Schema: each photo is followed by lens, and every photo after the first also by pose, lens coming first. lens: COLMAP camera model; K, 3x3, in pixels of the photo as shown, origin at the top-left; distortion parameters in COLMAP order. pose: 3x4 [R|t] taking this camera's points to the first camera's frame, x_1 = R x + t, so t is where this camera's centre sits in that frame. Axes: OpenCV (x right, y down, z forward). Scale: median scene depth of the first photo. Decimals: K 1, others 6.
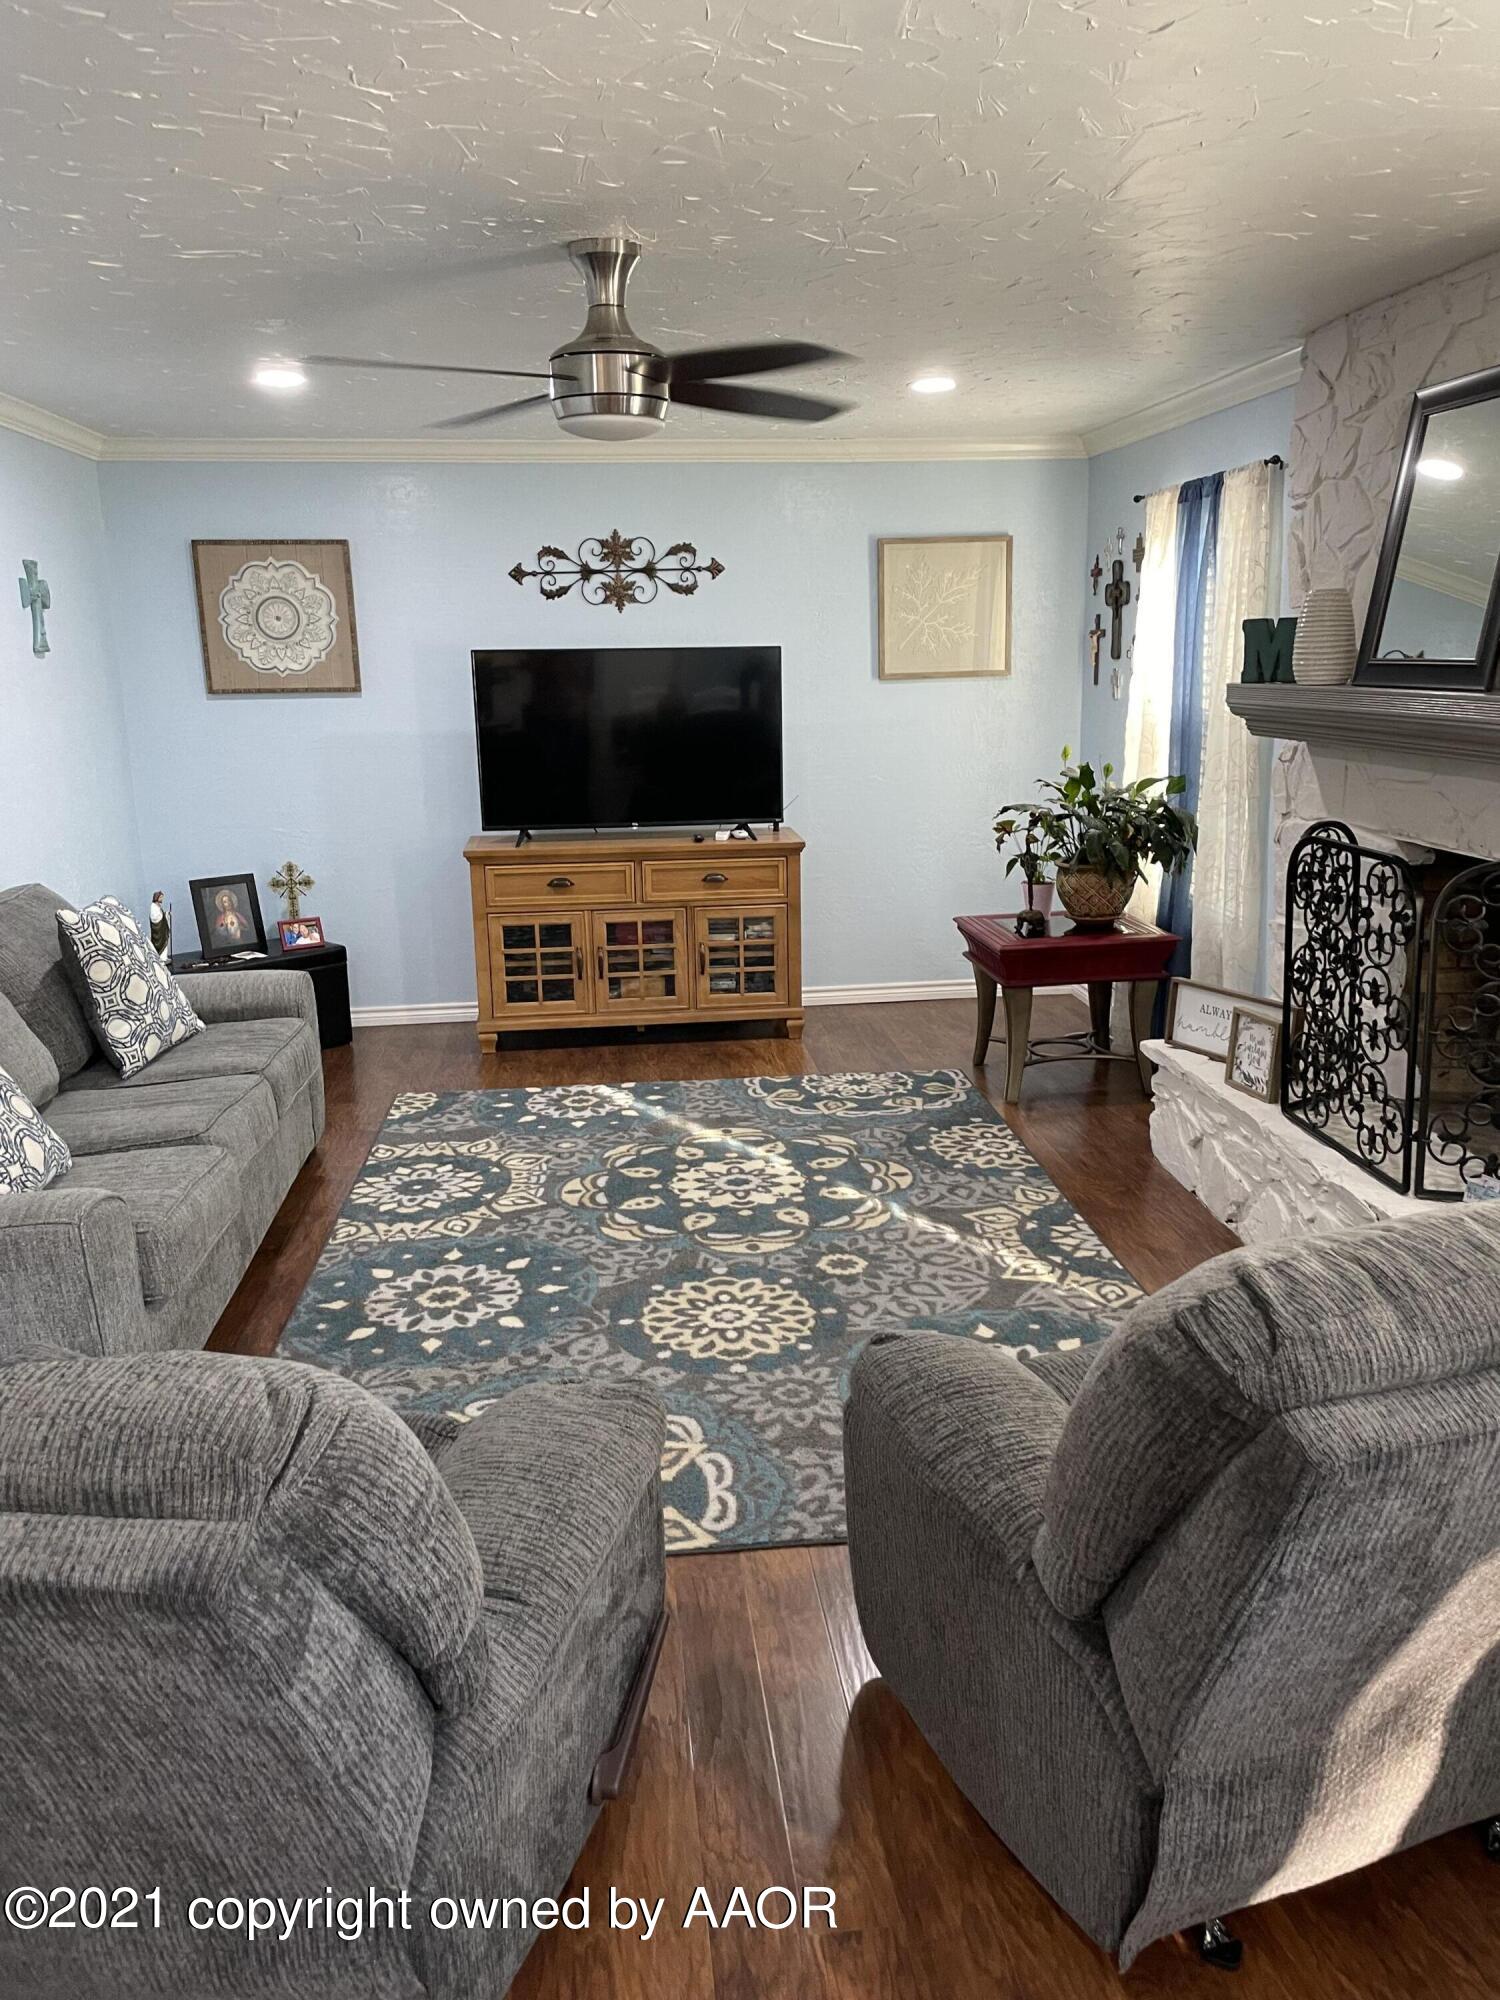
lens RADIAL K [[1538.7, 0, 752.9], [0, 1538.7, 978.2], [0, 0, 1]] dist [0.089877, -0.120869]
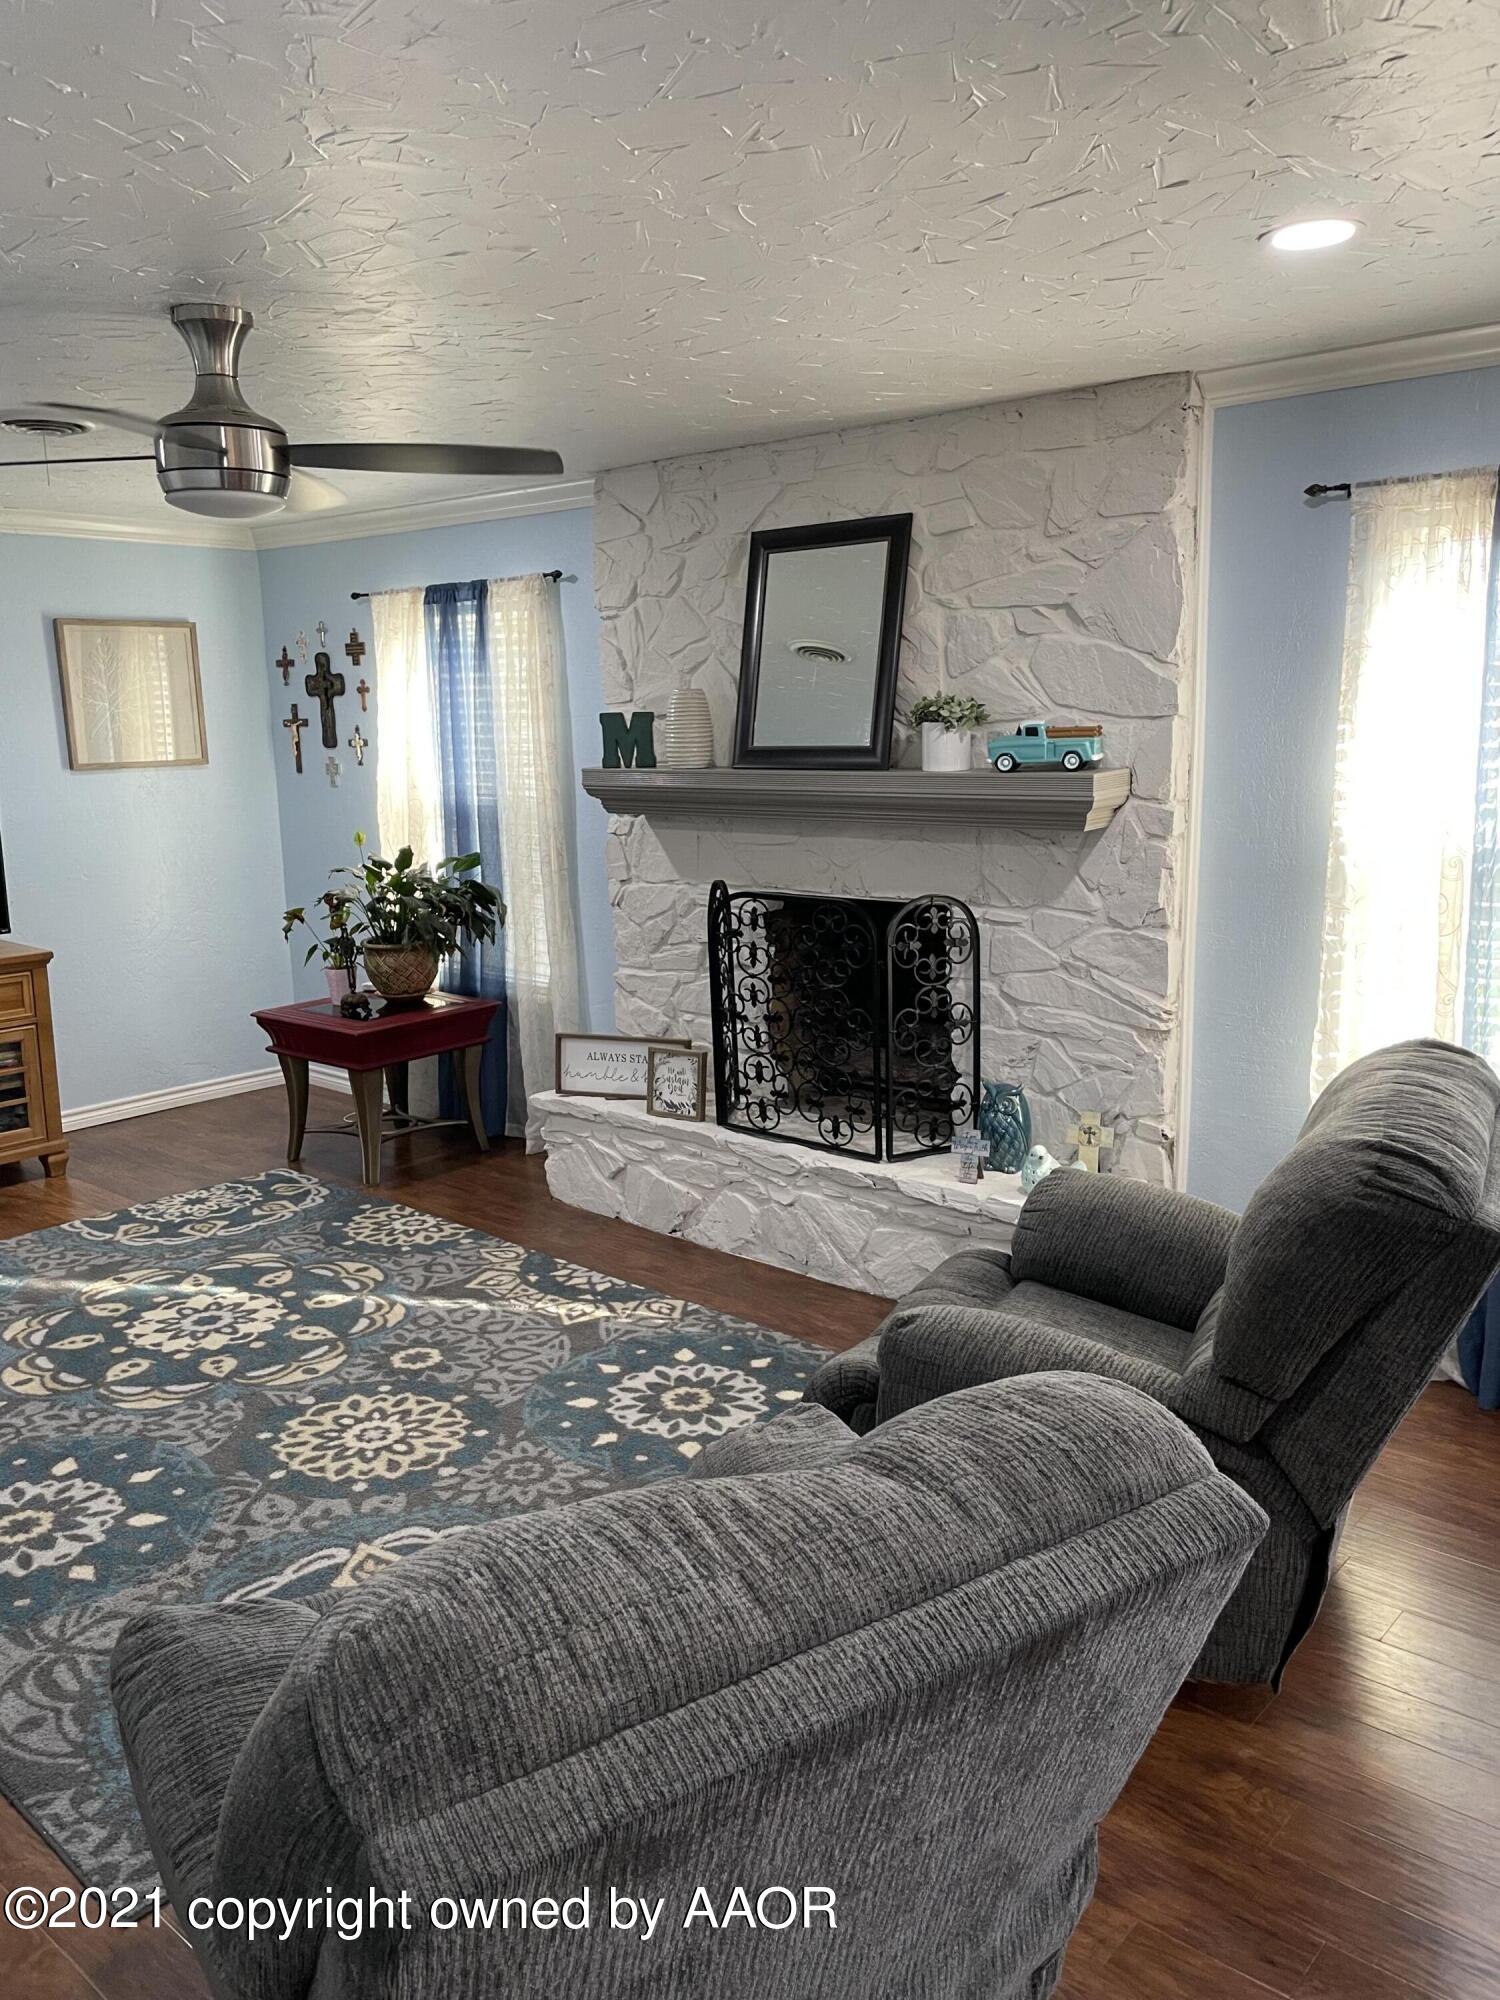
lens RADIAL K [[1538.7, 0, 758.3], [0, 1538.7, 997.6], [0, 0, 1]] dist [0.089877, -0.120869]
pose [[0.734712, -0.120178, 0.667649, -0.367695], [0.148669, 0.988783, 0.014381, -0.020873], [-0.661888, 0.088693, 0.744337, 0.088607]]
